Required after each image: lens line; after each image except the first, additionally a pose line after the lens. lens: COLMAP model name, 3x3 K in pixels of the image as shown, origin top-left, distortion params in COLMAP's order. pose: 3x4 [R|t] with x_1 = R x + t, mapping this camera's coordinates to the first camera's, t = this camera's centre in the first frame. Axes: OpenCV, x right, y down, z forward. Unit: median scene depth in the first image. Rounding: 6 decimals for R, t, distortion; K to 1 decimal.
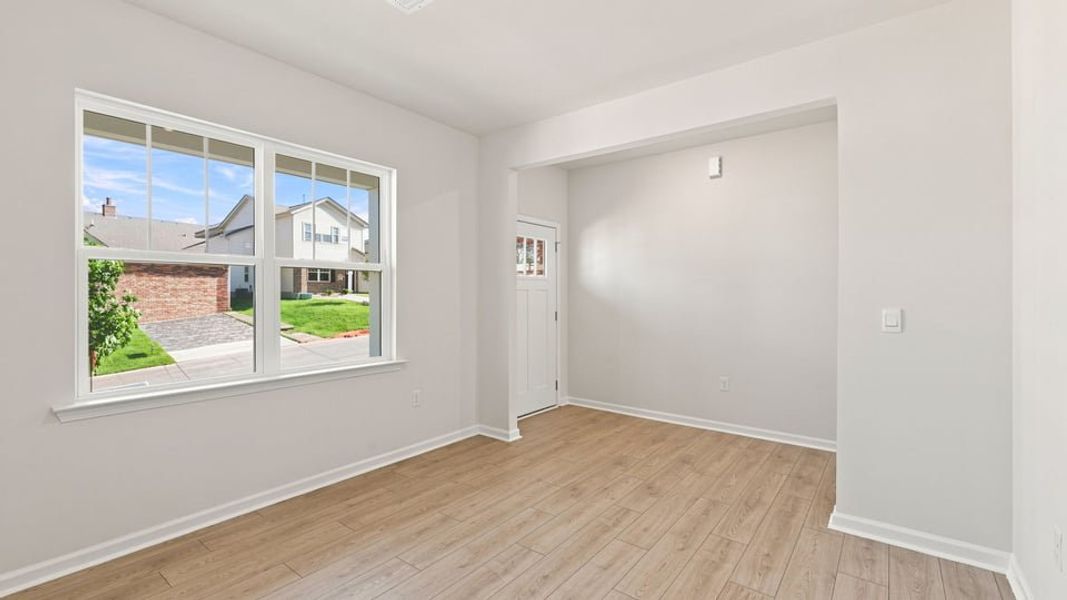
lens RADIAL K [[452.5, 0, 529.8], [0, 452.5, 289.2], [0, 0, 1]] dist [0.002884, 0.000132]
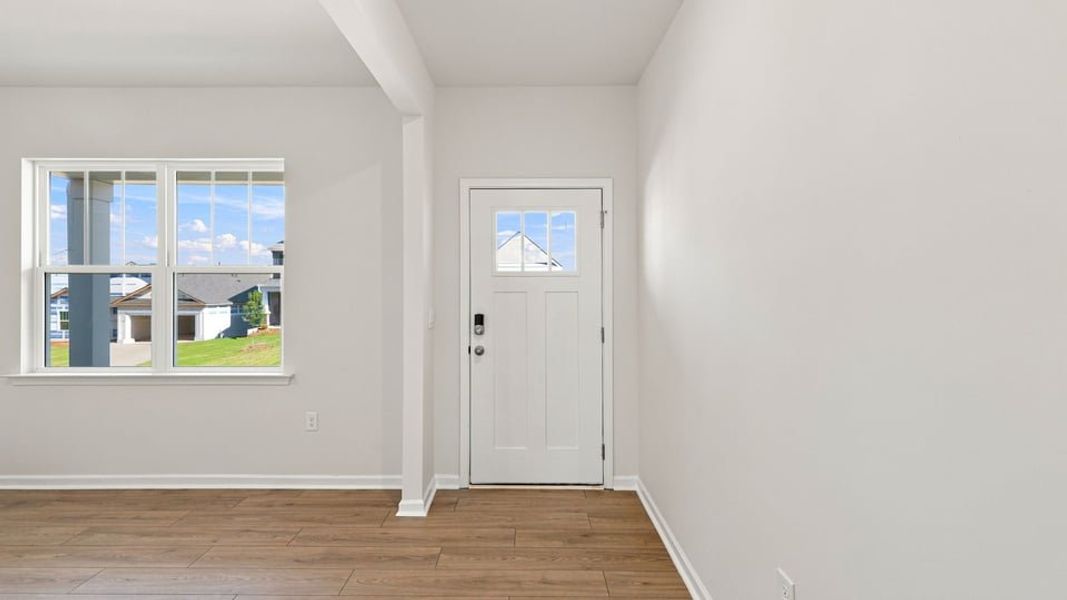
lens RADIAL K [[452.5, 0, 529.8], [0, 452.5, 289.2], [0, 0, 1]] dist [0.002884, 0.000132]
pose [[0.617394, -0.006345, -0.786629, 0.779931], [0.008967, 0.999959, -0.001028, -0.003222], [0.786603, -0.006419, 0.617425, 0.927748]]
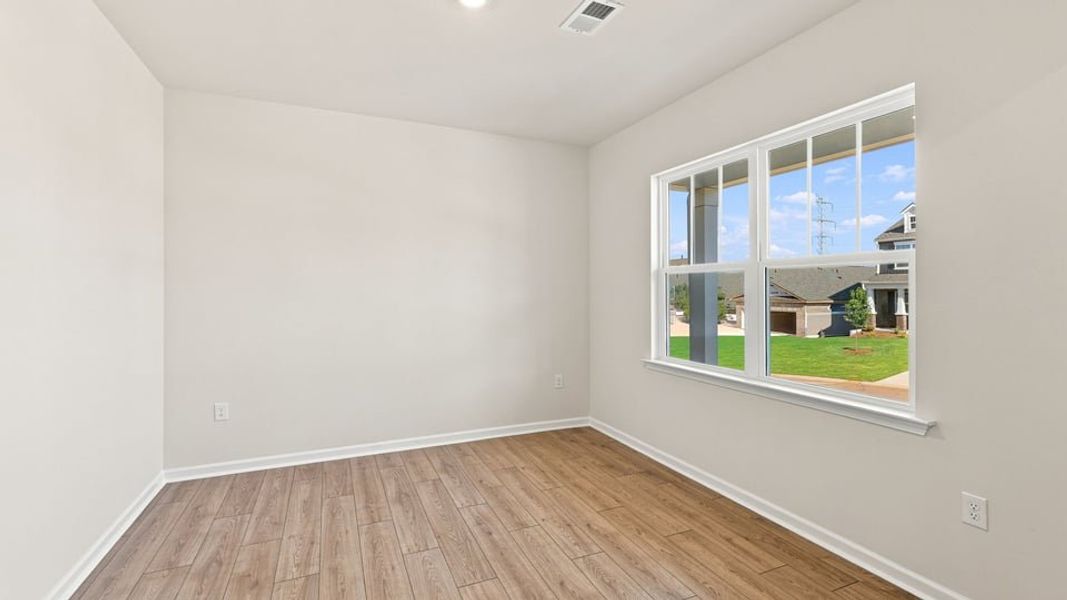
lens RADIAL K [[463.6, 0, 529.5], [0, 463.6, 291.7], [0, 0, 1]] dist [0.026712, 0.000096]
pose [[-0.470745, 0.002625, -0.882266, 0.510523], [0.010001, 0.999947, -0.002361, -0.003652], [0.882213, -0.009935, -0.470746, 0.950888]]
